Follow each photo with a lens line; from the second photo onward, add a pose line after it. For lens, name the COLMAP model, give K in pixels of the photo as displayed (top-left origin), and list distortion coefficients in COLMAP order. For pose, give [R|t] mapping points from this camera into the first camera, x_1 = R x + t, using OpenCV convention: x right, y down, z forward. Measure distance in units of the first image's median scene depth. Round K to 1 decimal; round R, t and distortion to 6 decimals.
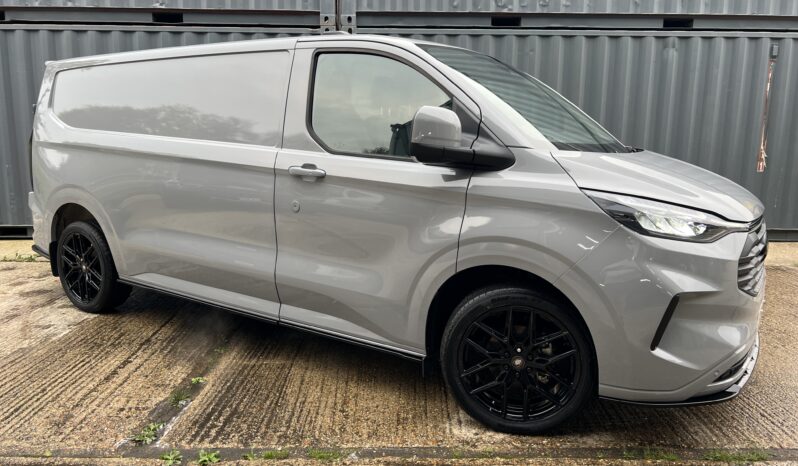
lens RADIAL K [[606.7, 0, 399.0], [0, 606.7, 233.0], [0, 0, 1]] dist [0.044167, -0.048177]
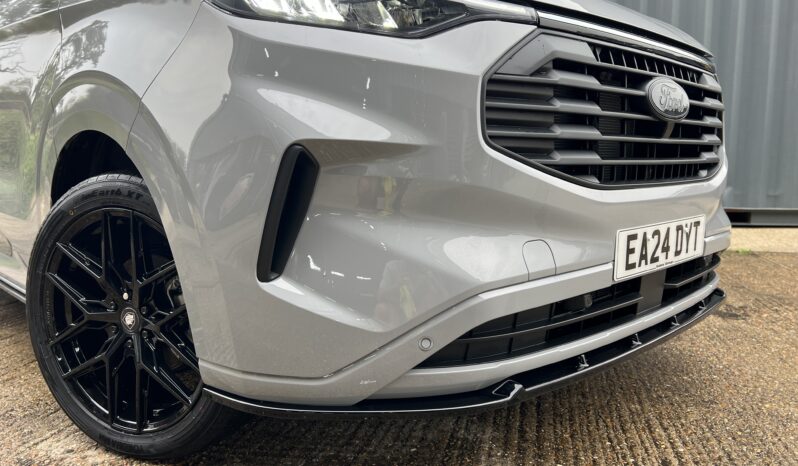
lens RADIAL K [[606.7, 0, 399.0], [0, 606.7, 233.0], [0, 0, 1]] dist [0.044167, -0.048177]
pose [[0.976336, 0.007376, -0.216134, 0.472948], [-0.015762, 0.999187, -0.037103, 0.135164], [0.215685, 0.039631, 0.975658, 0.468621]]
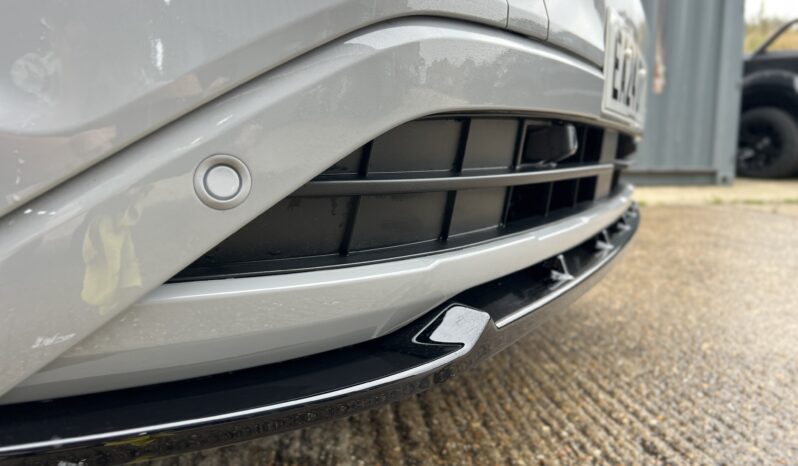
lens RADIAL K [[606.7, 0, 399.0], [0, 606.7, 233.0], [0, 0, 1]] dist [0.044167, -0.048177]
pose [[0.992800, -0.027578, 0.116563, 0.431564], [0.031128, 0.999102, -0.028752, 0.195352], [-0.115665, 0.032173, 0.992767, 0.703204]]
